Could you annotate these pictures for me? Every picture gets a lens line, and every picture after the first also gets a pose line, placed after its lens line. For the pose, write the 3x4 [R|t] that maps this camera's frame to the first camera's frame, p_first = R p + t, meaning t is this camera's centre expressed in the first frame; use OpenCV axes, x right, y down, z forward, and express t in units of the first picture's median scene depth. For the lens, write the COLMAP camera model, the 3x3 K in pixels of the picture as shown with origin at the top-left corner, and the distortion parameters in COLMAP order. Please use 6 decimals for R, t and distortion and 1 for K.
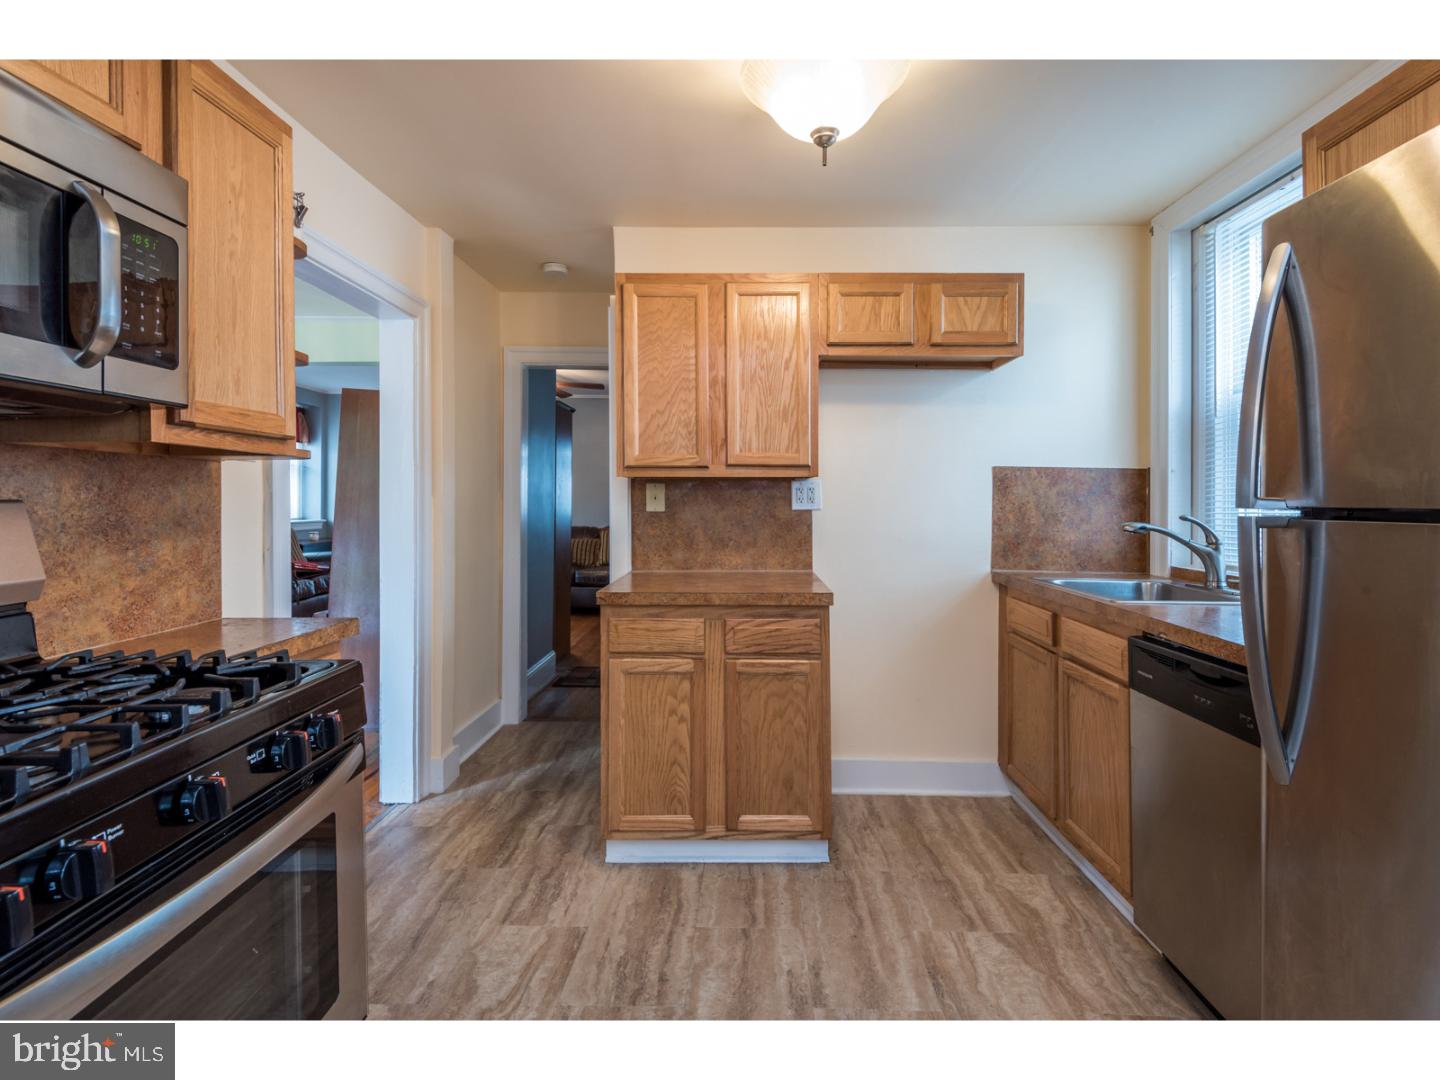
lens RADIAL K [[676.2, 0, 738.2], [0, 676.2, 499.7], [0, 0, 1]] dist [-0.002670, -0.002567]
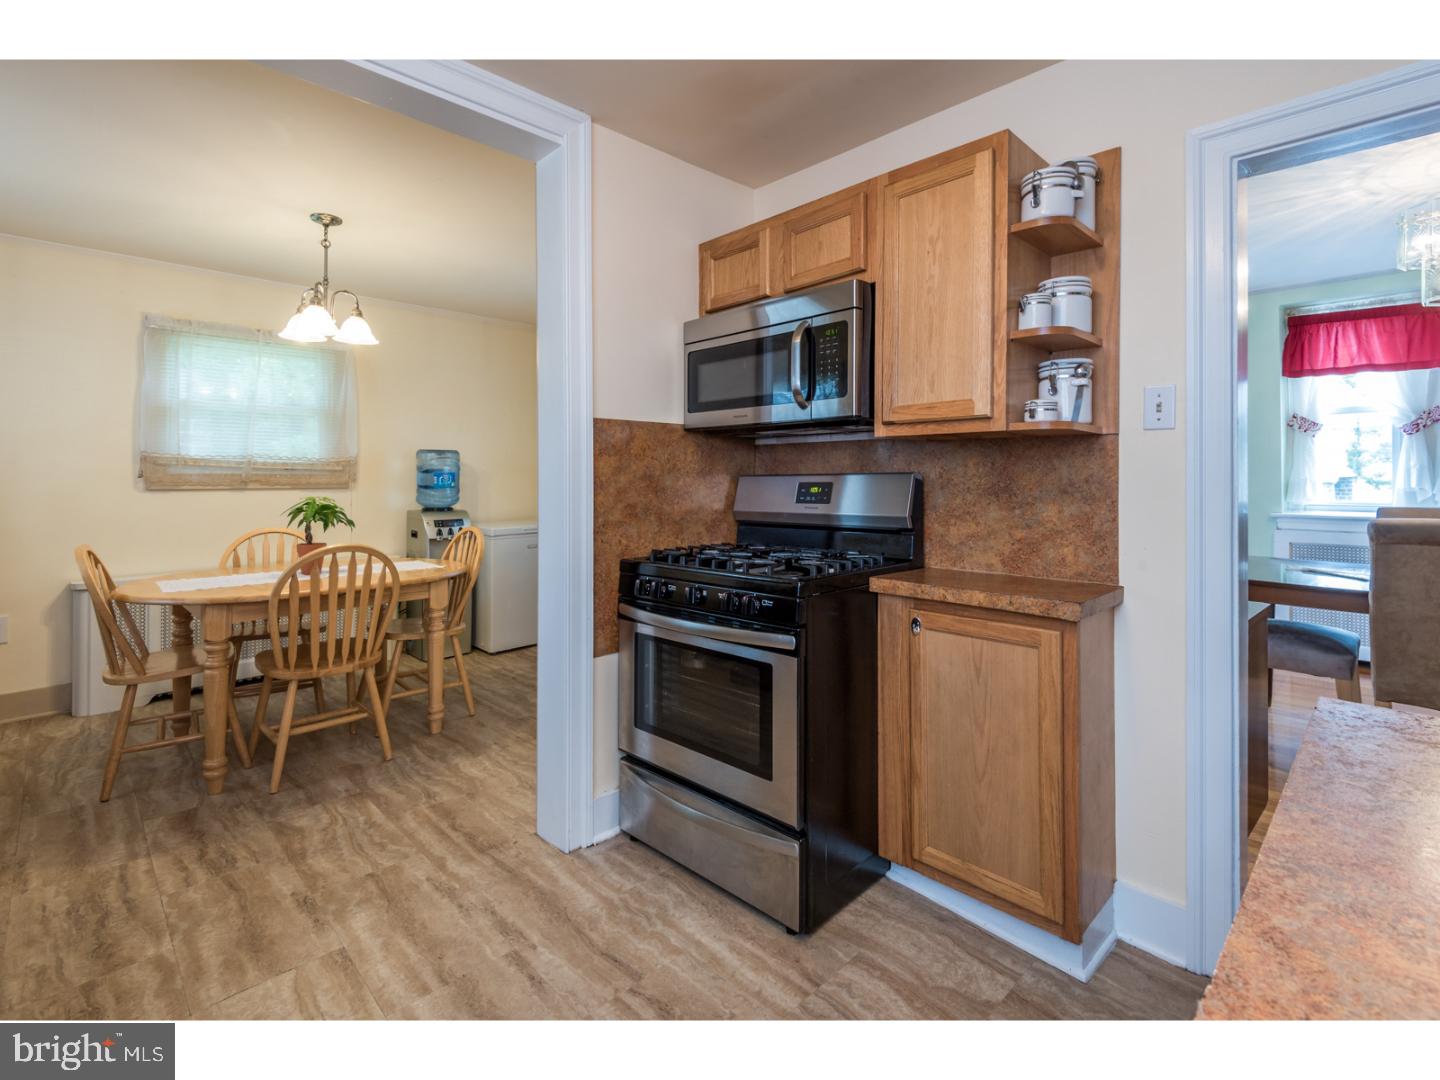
lens RADIAL K [[676.2, 0, 714.5], [0, 676.2, 472.7], [0, 0, 1]] dist [-0.002670, -0.002567]
pose [[-0.703370, -0.002054, -0.710821, 0.477523], [0.003388, 0.999975, -0.006243, 0.008932], [0.710816, -0.006799, -0.703346, 1.516202]]
